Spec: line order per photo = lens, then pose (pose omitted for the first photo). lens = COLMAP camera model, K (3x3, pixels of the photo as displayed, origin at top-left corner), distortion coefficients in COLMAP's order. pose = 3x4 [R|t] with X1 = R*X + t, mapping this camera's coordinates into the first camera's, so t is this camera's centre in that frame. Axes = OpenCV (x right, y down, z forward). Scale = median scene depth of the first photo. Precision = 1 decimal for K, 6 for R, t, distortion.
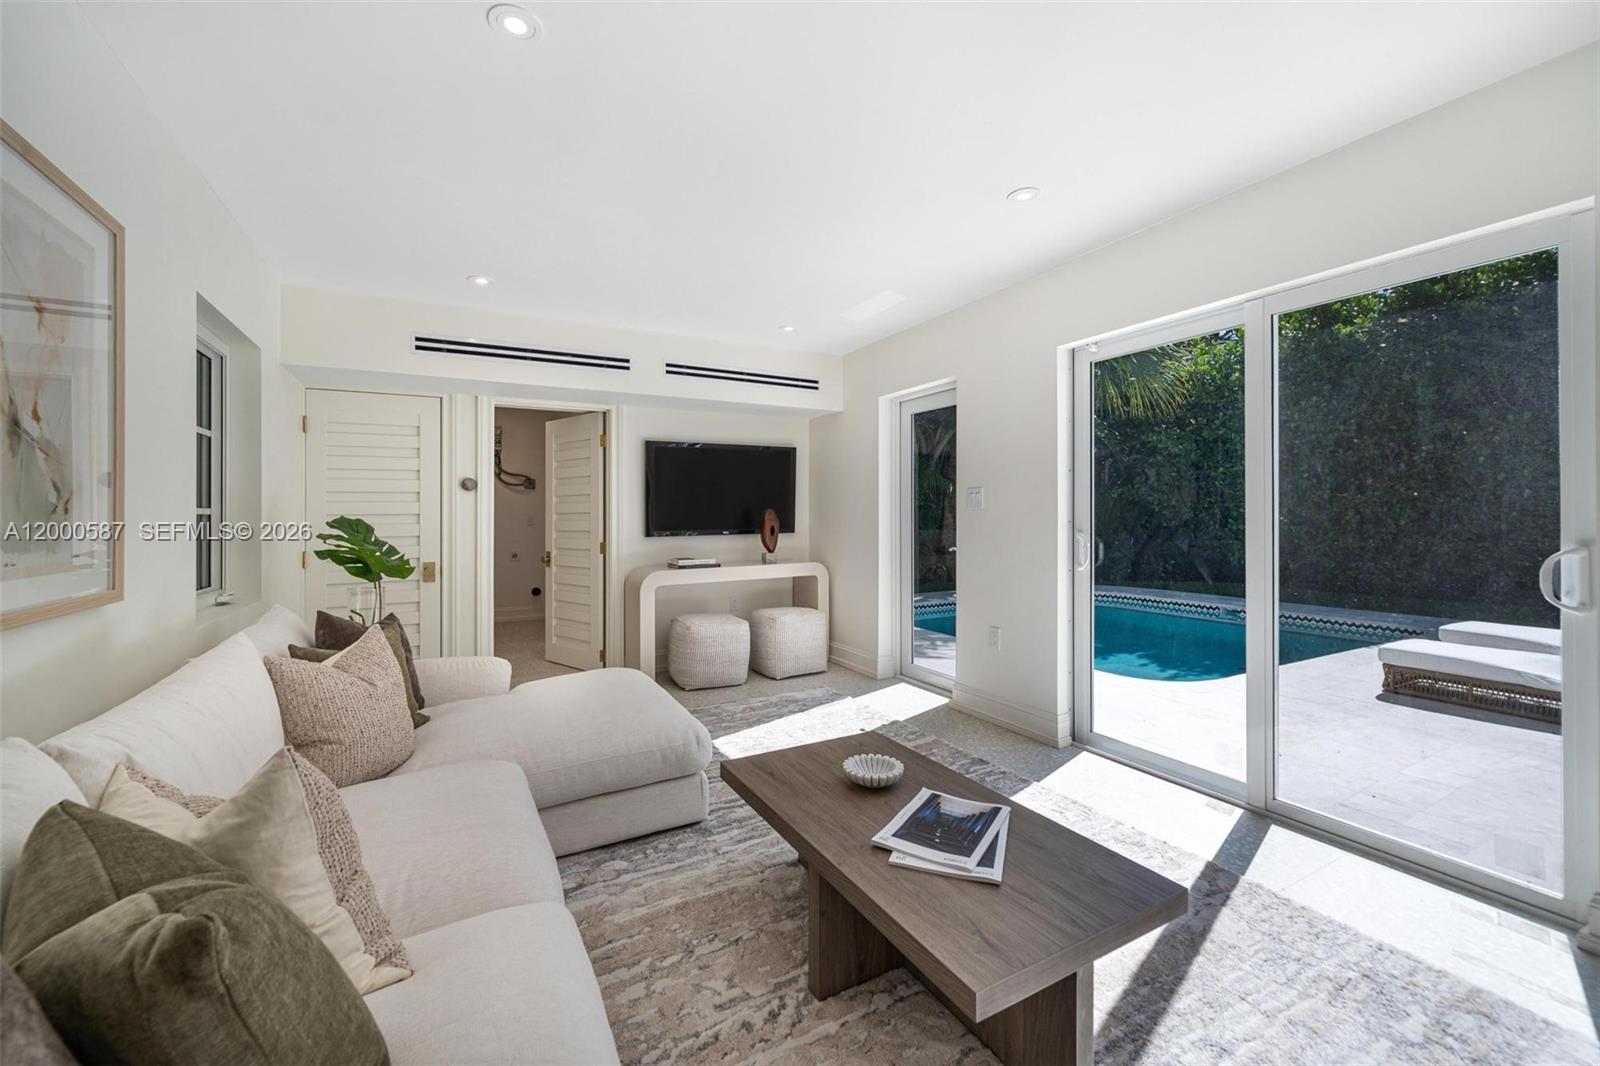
lens RADIAL K [[633.3, 0, 793.0], [0, 633.3, 511.5], [0, 0, 1]] dist [-0.001737, -0.000123]
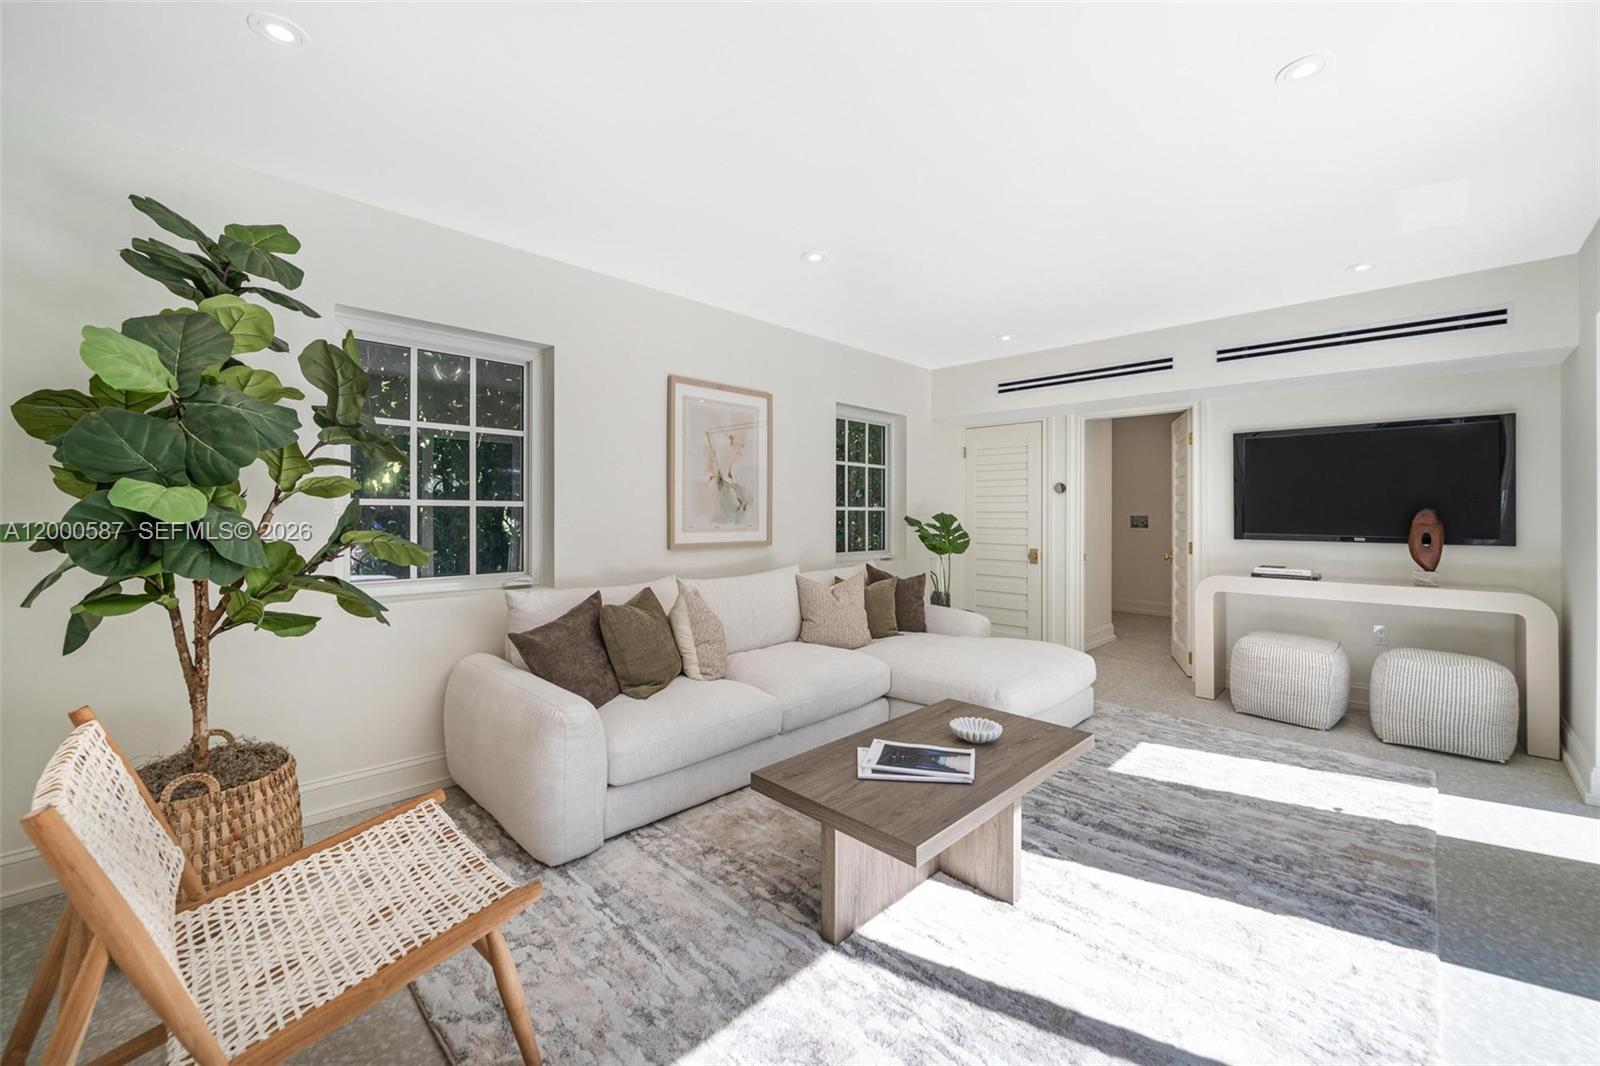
lens RADIAL K [[633.3, 0, 793.0], [0, 633.3, 511.5], [0, 0, 1]] dist [-0.001737, -0.000123]
pose [[0.280292, 0.008302, -0.959879, 0.569051], [-0.004412, 0.999963, 0.007361, -0.004261], [0.959905, 0.002171, 0.280319, 0.163095]]
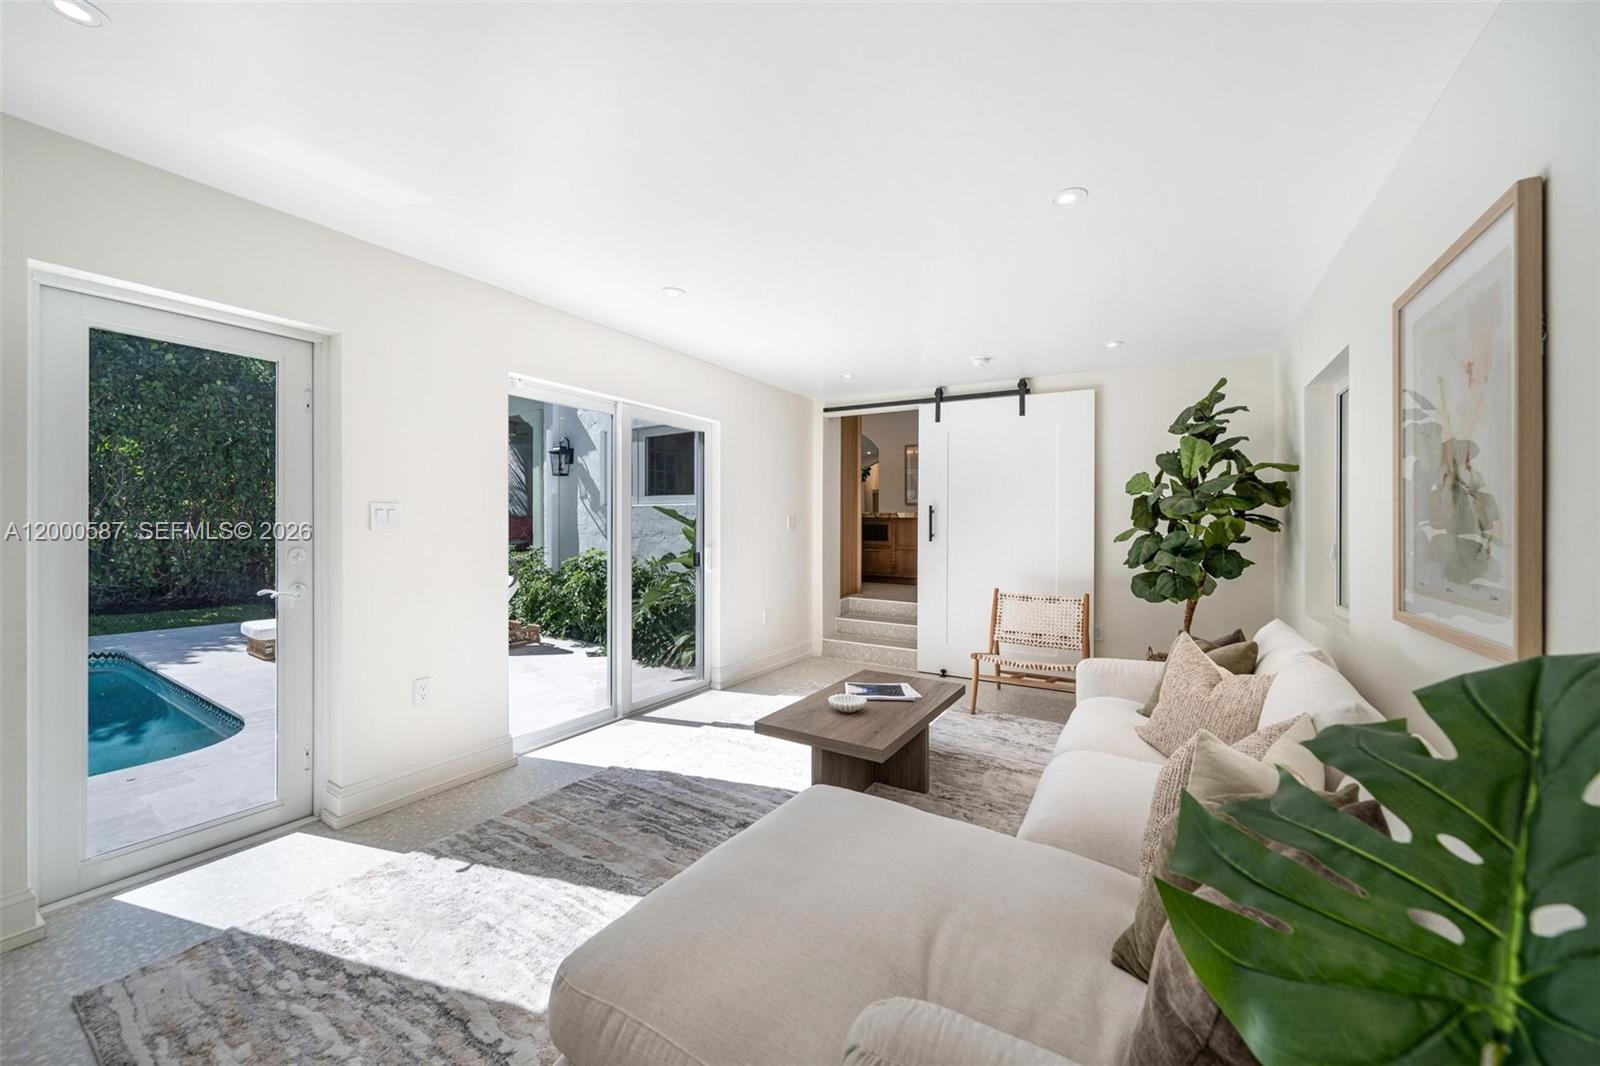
lens RADIAL K [[597.2, 0, 795.2], [0, 597.2, 521.4], [0, 0, 1]] dist [-0.000649, -0.000048]
pose [[-0.479100, 0.002290, 0.877757, -0.542546], [-0.001579, 0.999993, -0.003471, -0.015849], [-0.877759, -0.003049, -0.479093, 0.891011]]
